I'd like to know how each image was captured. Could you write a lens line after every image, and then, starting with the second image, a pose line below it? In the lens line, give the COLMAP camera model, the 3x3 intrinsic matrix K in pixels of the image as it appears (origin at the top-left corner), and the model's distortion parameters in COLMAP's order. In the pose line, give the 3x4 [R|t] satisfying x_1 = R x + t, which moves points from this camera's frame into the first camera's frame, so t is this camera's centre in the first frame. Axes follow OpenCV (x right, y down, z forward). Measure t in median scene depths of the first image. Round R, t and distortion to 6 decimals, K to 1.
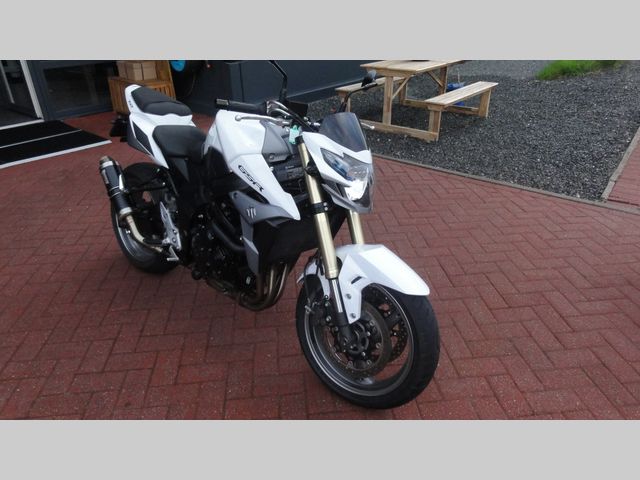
lens RADIAL K [[448.8, 0, 320.0], [0, 448.8, 240.0], [0, 0, 1]] dist [0.001312, -0.001430]
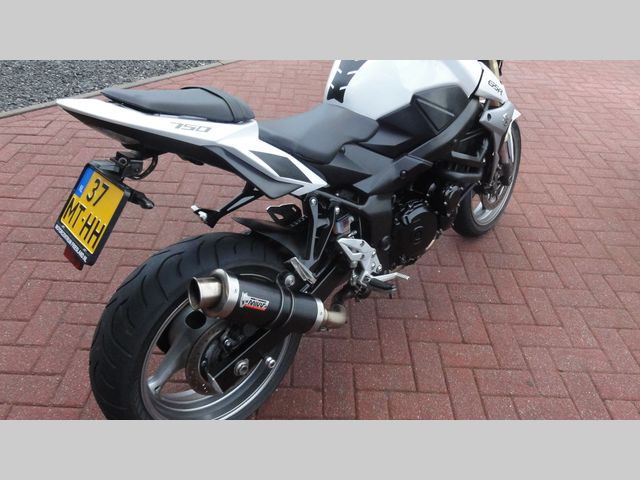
lens RADIAL K [[448.8, 0, 320.0], [0, 448.8, 240.0], [0, 0, 1]] dist [0.001312, -0.001430]
pose [[0.109215, -0.626397, 0.771815, -0.832706], [0.418904, 0.733147, 0.535738, -0.421928], [-0.901439, 0.264806, 0.342471, 0.840454]]
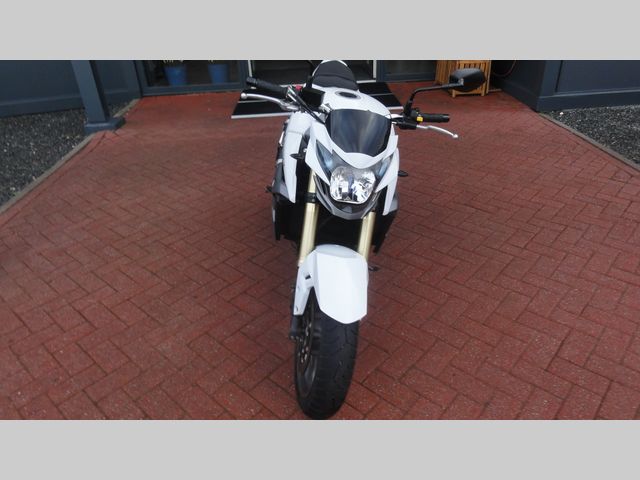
lens RADIAL K [[448.8, 0, 320.0], [0, 448.8, 240.0], [0, 0, 1]] dist [0.001312, -0.001430]
pose [[0.668595, 0.361276, -0.649970, 0.530414], [-0.323736, 0.928289, 0.182963, -0.131818], [0.669460, 0.088091, 0.737607, 0.208928]]
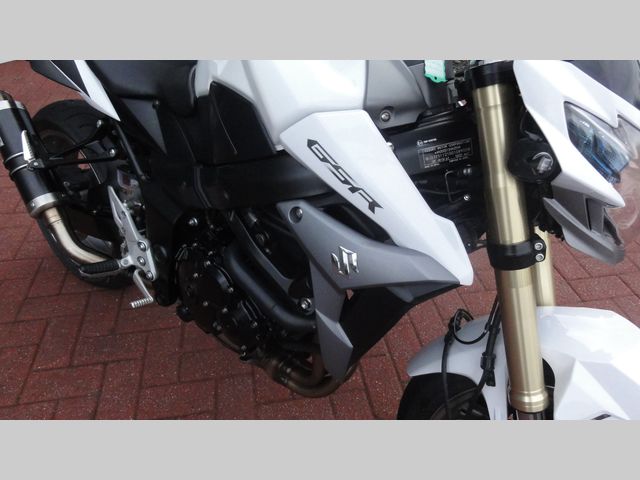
lens RADIAL K [[448.8, 0, 320.0], [0, 448.8, 240.0], [0, 0, 1]] dist [0.001312, -0.001430]
pose [[0.996715, -0.016312, 0.079325, -0.158564], [0.002506, 0.985247, 0.171120, -0.114838], [-0.080946, -0.170359, 0.982052, 0.471729]]
